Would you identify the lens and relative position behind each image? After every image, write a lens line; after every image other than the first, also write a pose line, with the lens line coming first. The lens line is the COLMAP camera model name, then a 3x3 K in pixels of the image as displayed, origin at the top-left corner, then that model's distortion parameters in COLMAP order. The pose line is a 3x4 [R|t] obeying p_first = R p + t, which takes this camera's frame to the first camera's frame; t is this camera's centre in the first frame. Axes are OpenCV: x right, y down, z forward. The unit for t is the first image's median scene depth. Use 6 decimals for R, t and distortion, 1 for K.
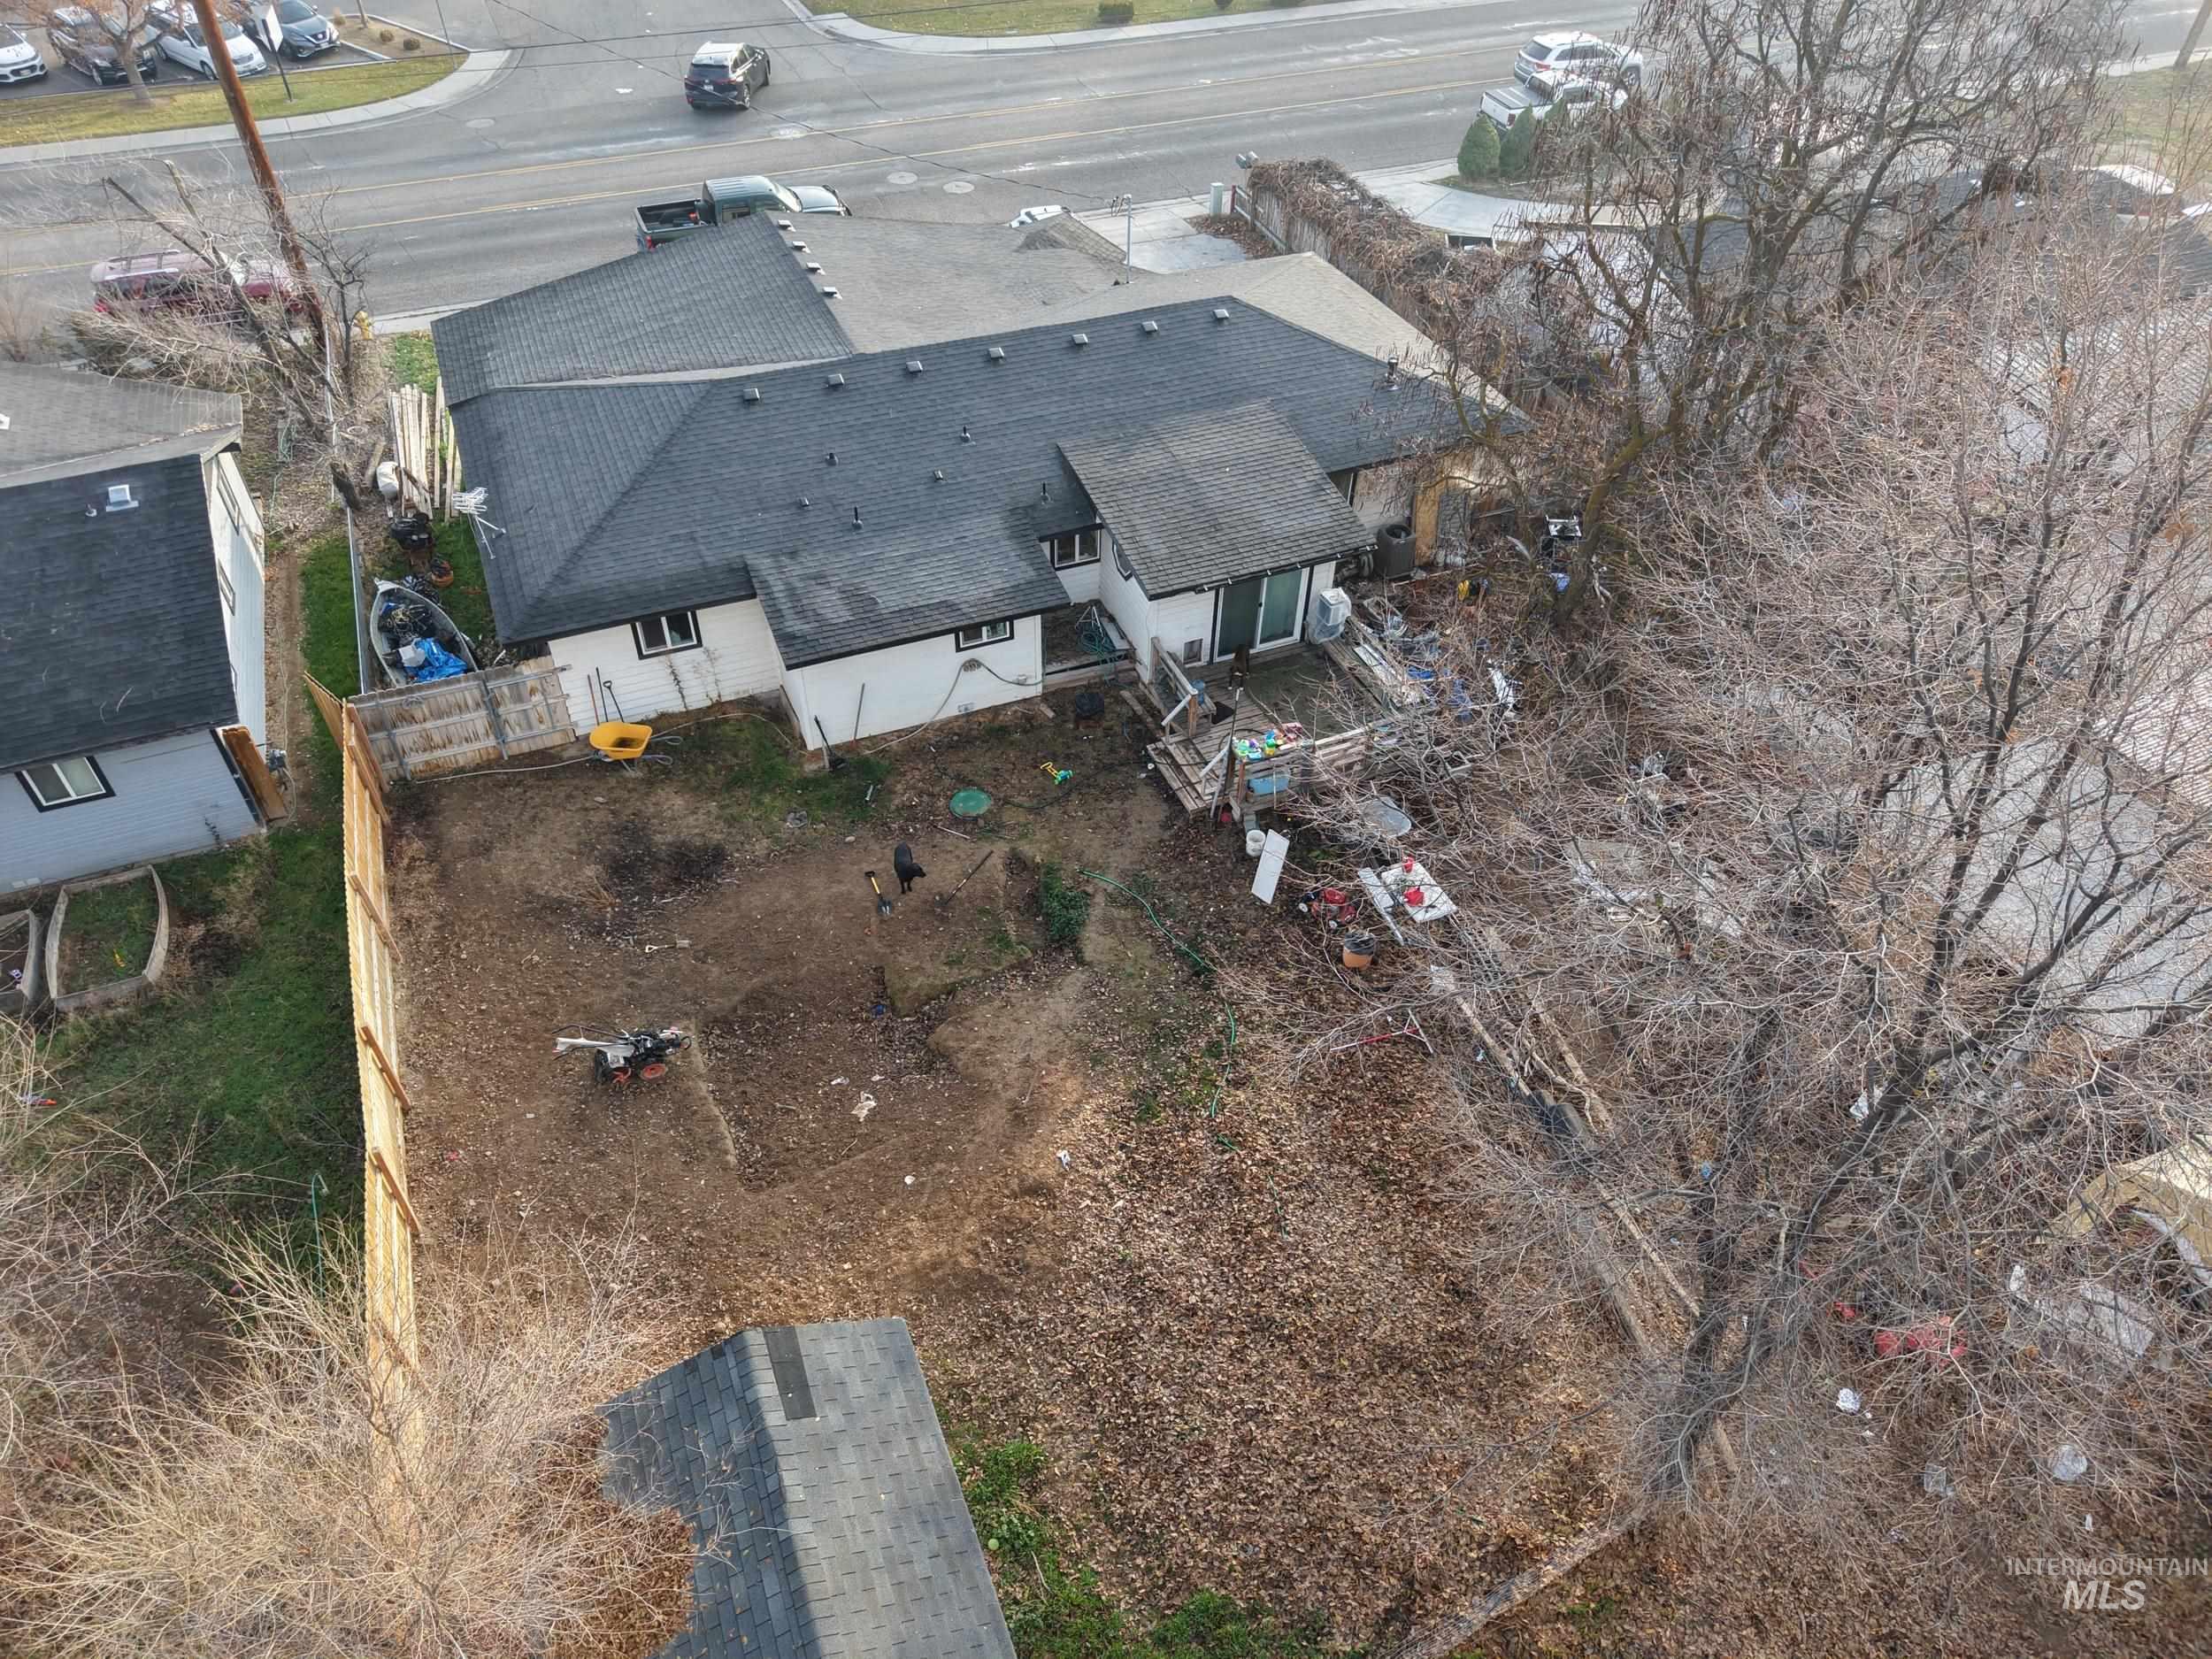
lens RADIAL K [[1475.3, 0, 1098.1], [0, 1475.3, 845.1], [0, 0, 1]] dist [0.014104, -0.015123]
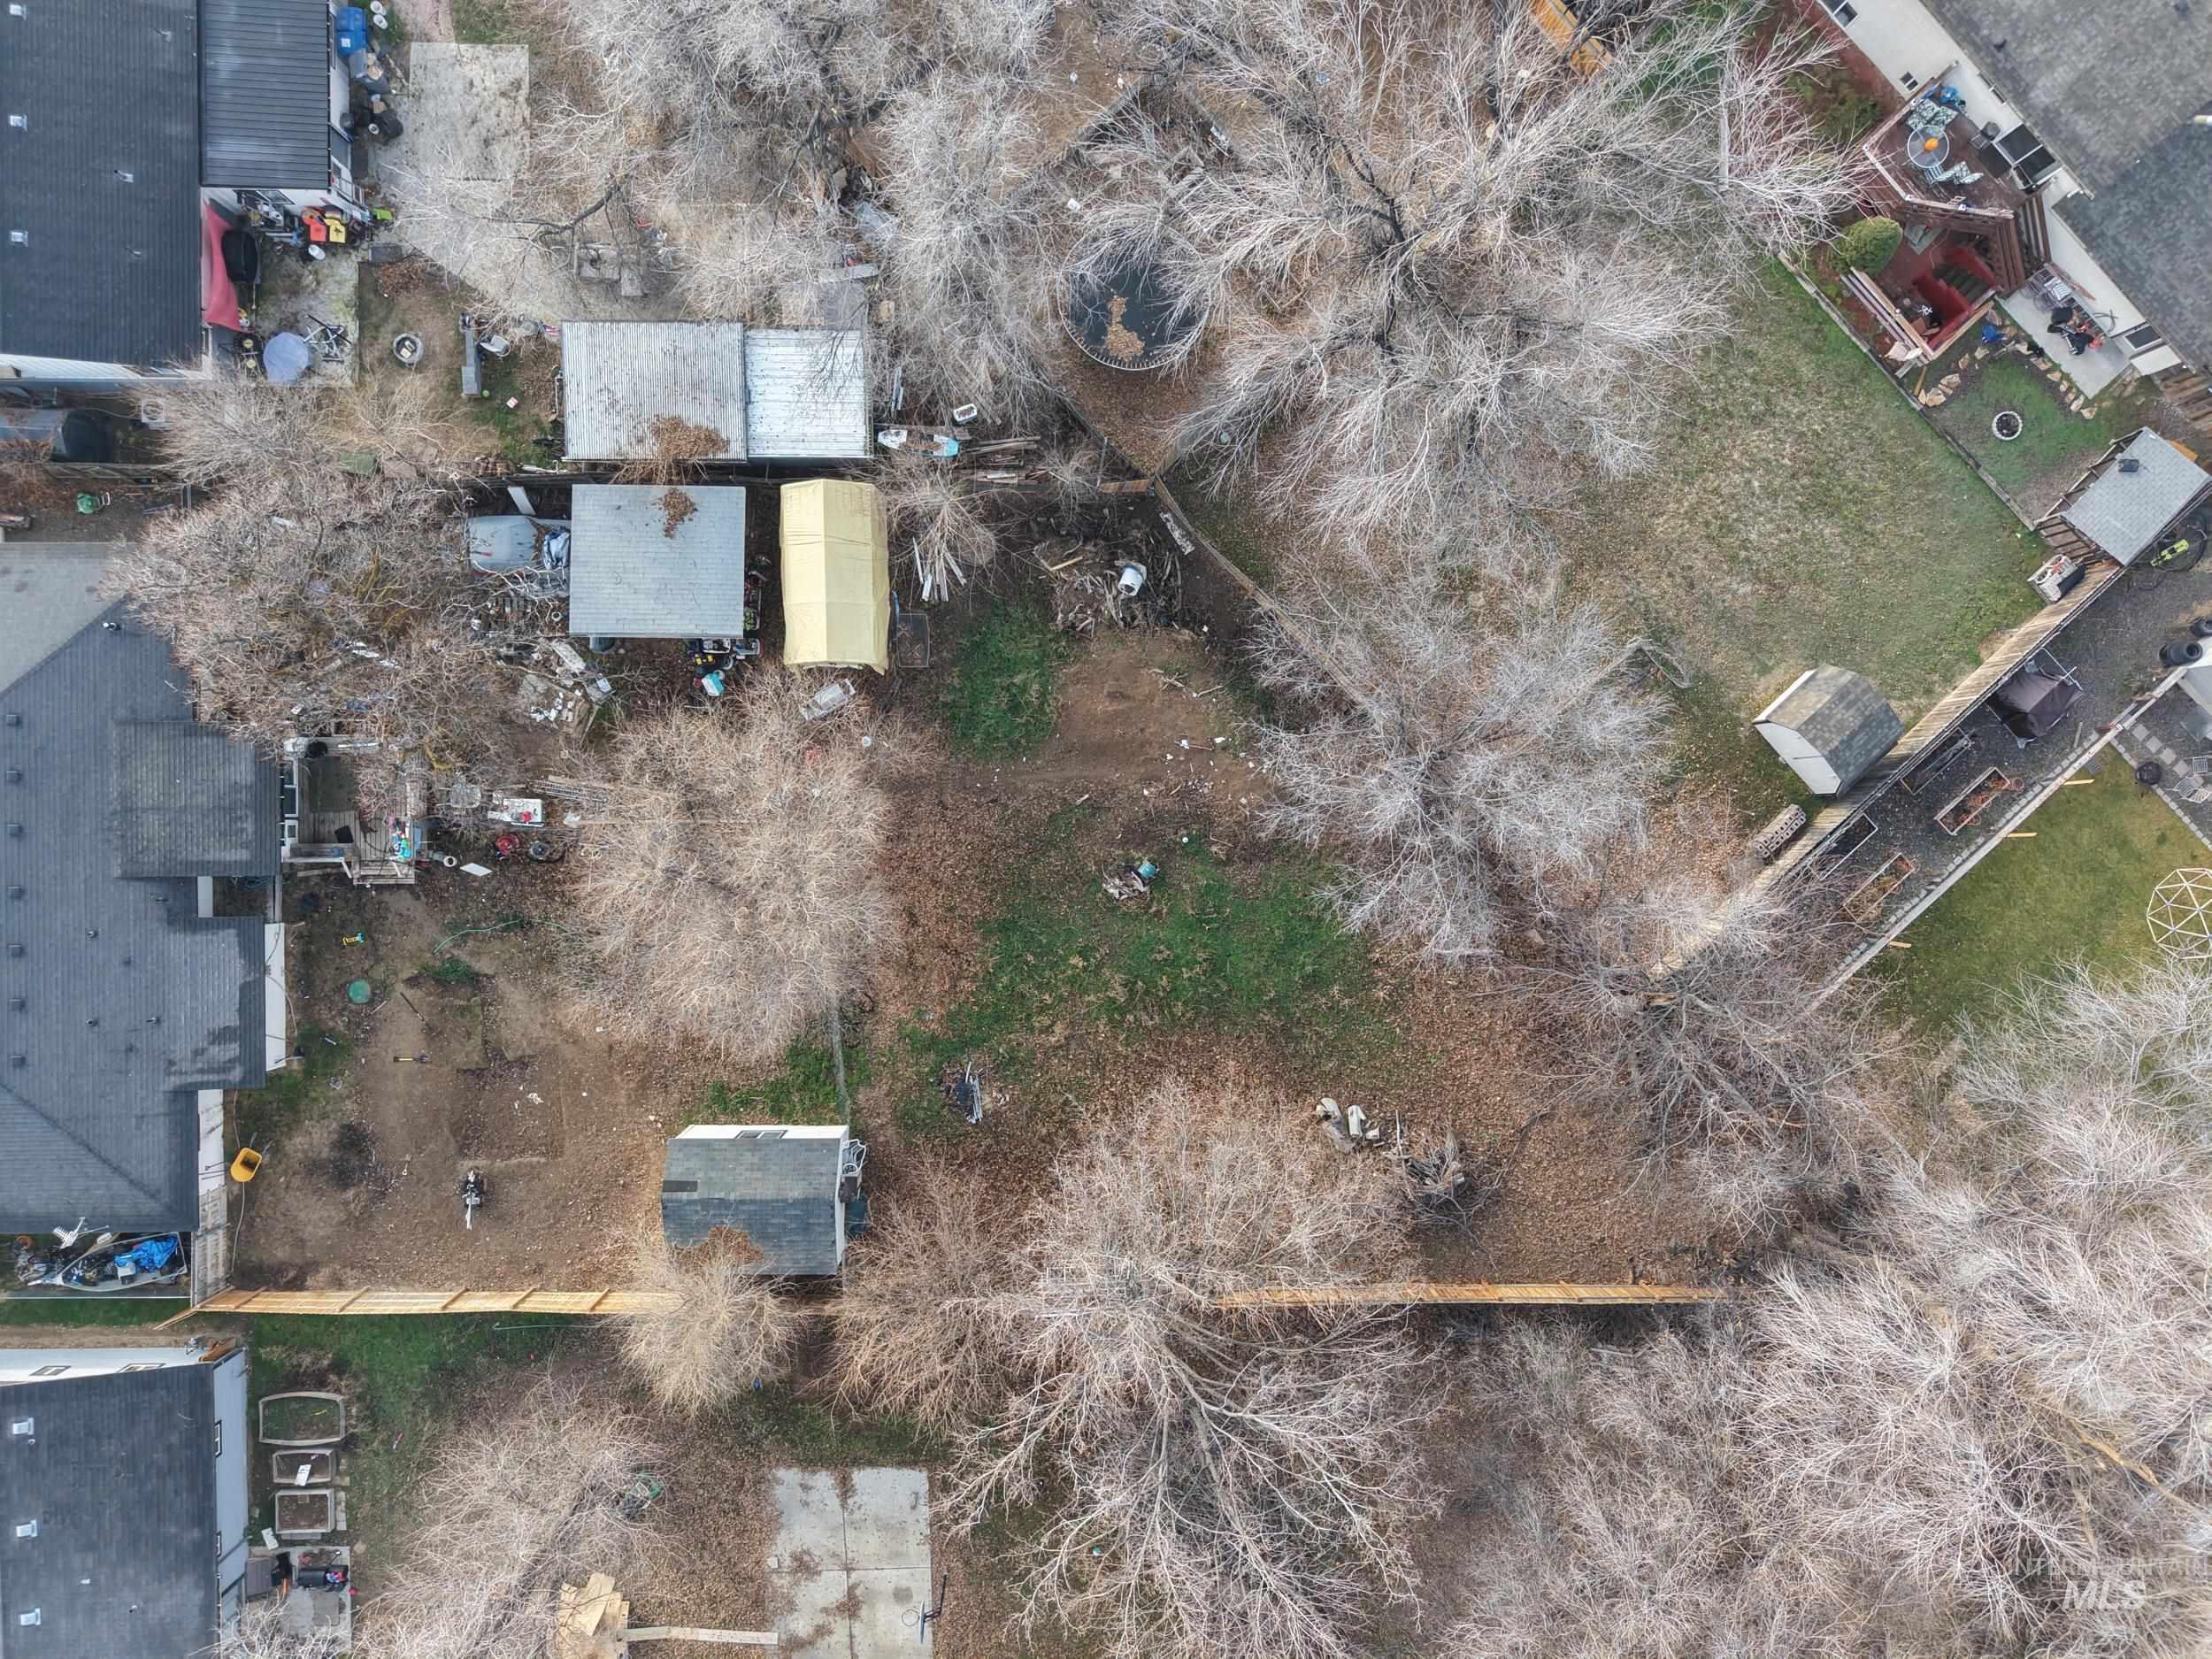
lens RADIAL K [[1475.3, 0, 1112.7], [0, 1475.3, 833.7], [0, 0, 1]] dist [0.014104, -0.015123]
pose [[0.382920, -0.923705, -0.011916, 0.454494], [0.616953, 0.246114, 0.747528, -0.839183], [-0.687562, -0.293595, 0.664124, -0.762344]]
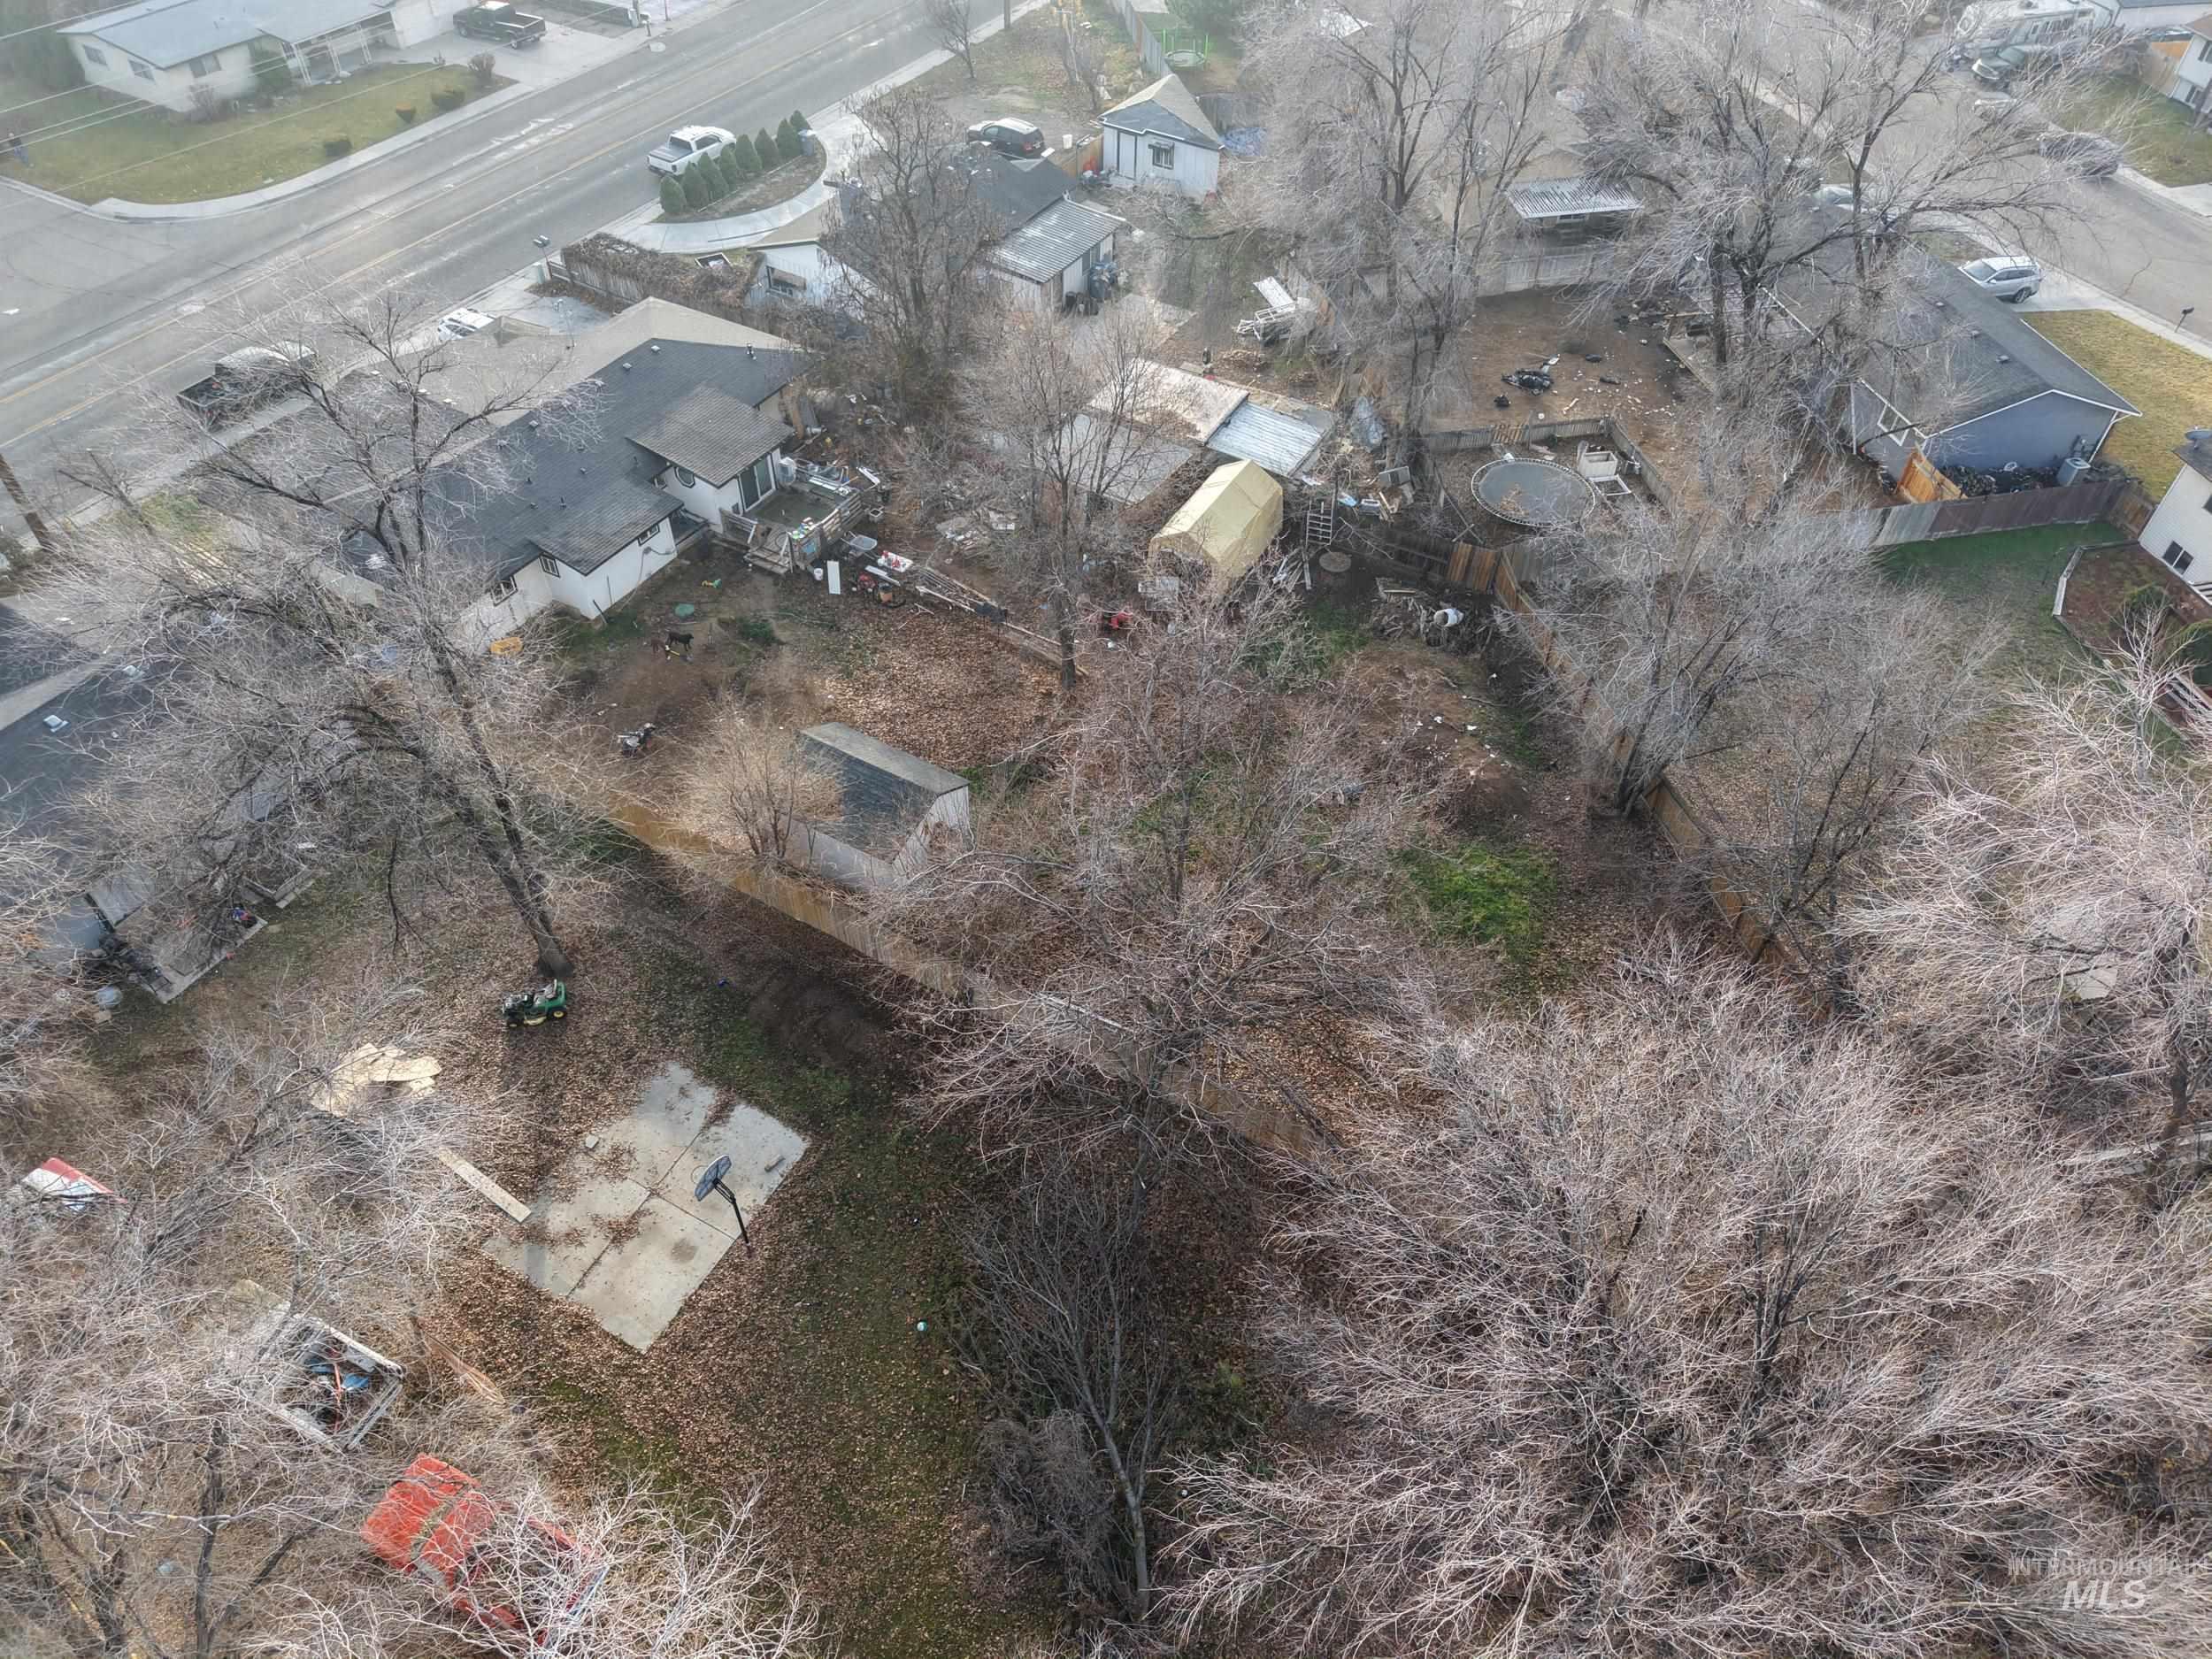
lens RADIAL K [[1475.3, 0, 1106.4], [0, 1475.3, 836.1], [0, 0, 1]] dist [0.014104, -0.015123]
pose [[0.794890, -0.437653, 0.420250, -0.614628], [0.411446, 0.897847, 0.156792, 0.172030], [-0.445940, 0.048277, 0.893760, -1.089847]]
